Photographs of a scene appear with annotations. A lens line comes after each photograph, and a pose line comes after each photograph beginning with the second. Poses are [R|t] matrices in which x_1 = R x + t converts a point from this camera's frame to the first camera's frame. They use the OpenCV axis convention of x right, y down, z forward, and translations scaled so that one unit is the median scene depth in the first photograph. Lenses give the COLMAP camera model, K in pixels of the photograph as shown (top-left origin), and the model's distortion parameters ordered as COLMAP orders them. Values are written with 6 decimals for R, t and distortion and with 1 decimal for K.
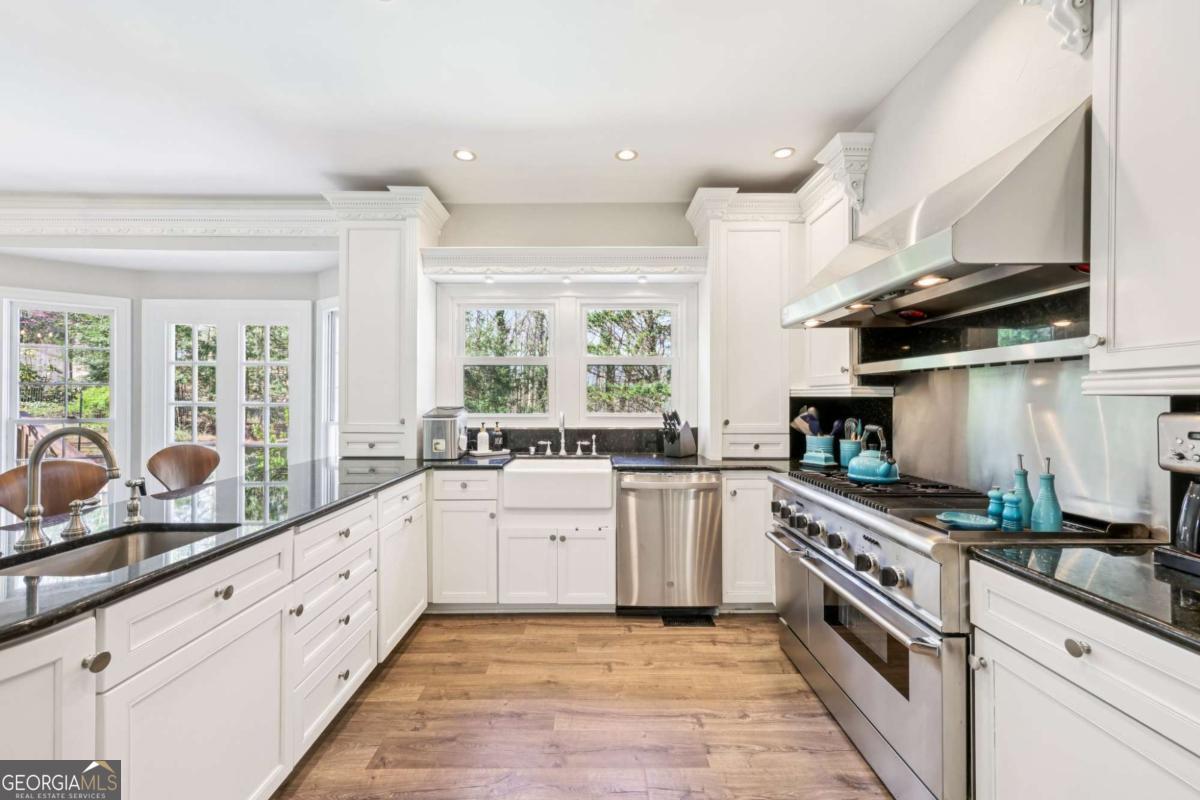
lens RADIAL K [[485.9, 0, 597.5], [0, 485.9, 402.2], [0, 0, 1]] dist [0.002227, 0.000185]
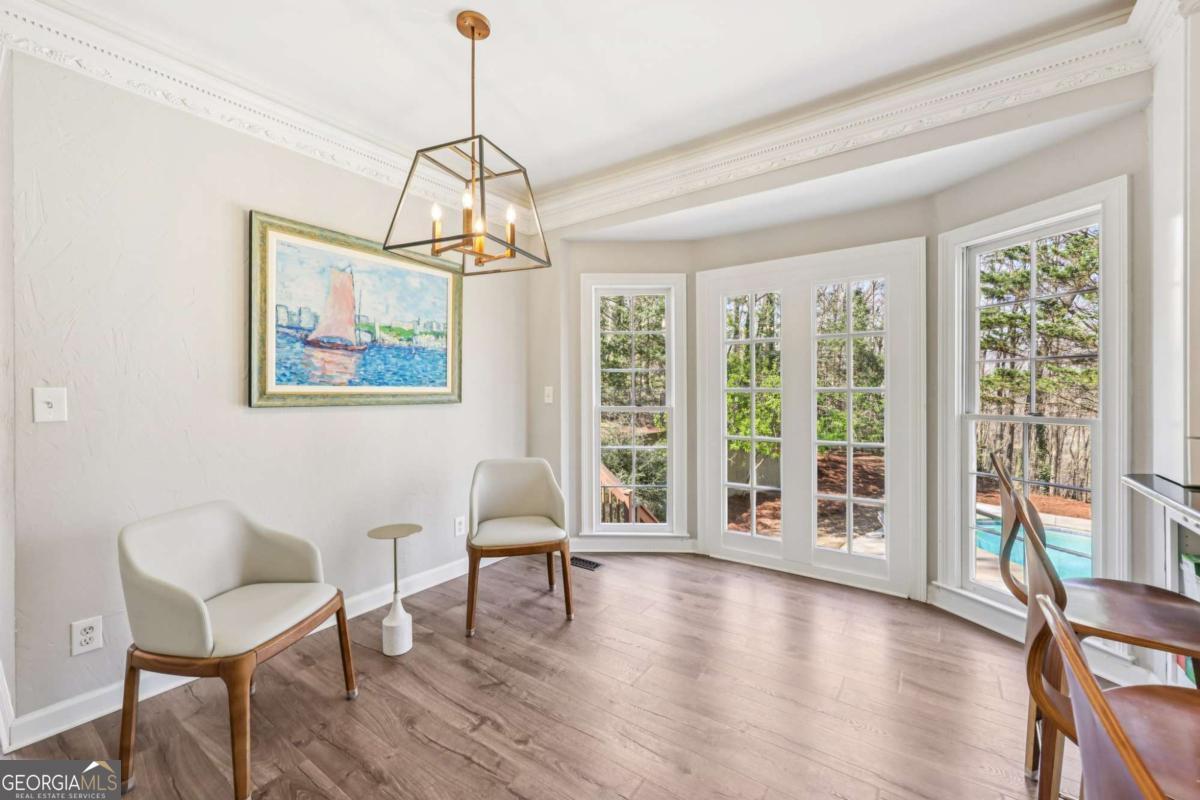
lens RADIAL K [[498.0, 0, 600.0], [0, 498.0, 400.0], [0, 0, 1]] dist [0.012857, 0.000108]
pose [[0.805813, 0.002880, -0.592163, -0.700529], [0.002270, 0.999966, 0.007954, 0.016024], [0.592165, -0.007754, 0.805779, 0.216495]]
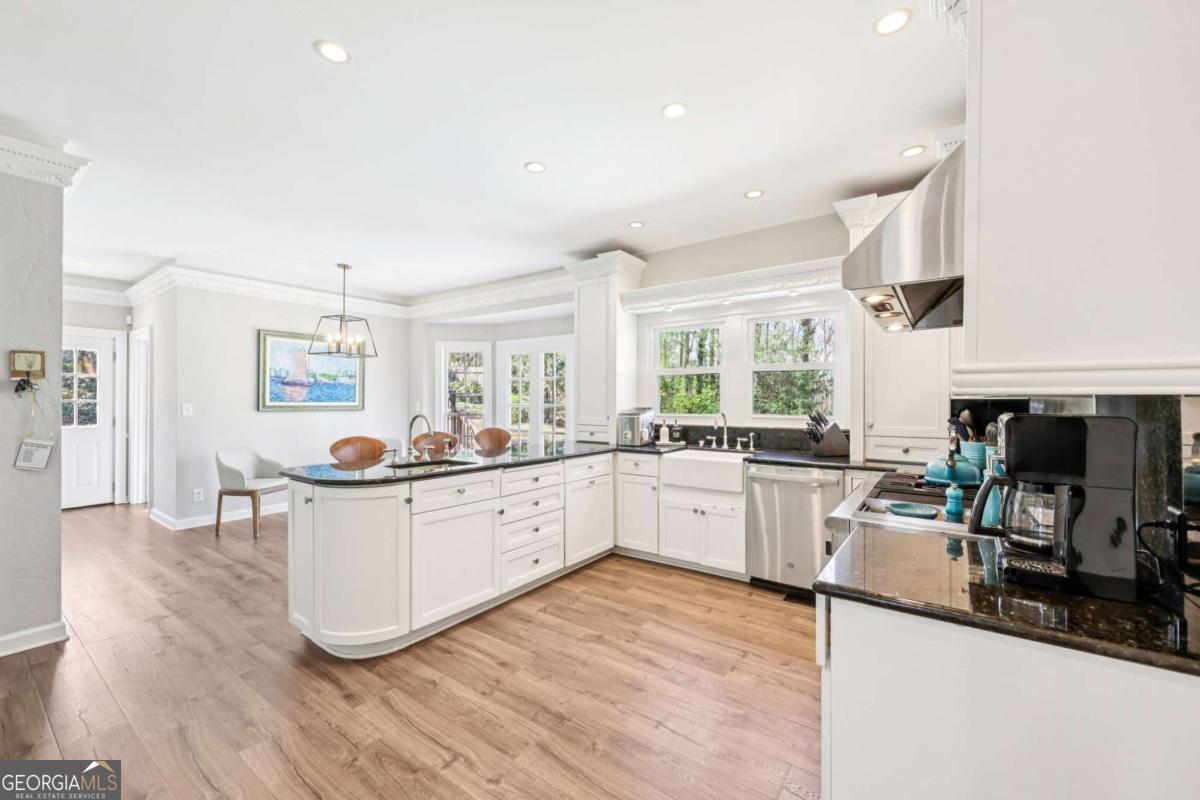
lens RADIAL K [[484.1, 0, 600.7], [0, 484.1, 410.6], [0, 0, 1]] dist [-0.001018, -0.000063]
pose [[0.806566, 0.010738, -0.591047, 0.418881], [-0.004694, 0.999920, 0.011760, 0.002766], [0.591126, -0.006710, 0.806551, -0.153926]]
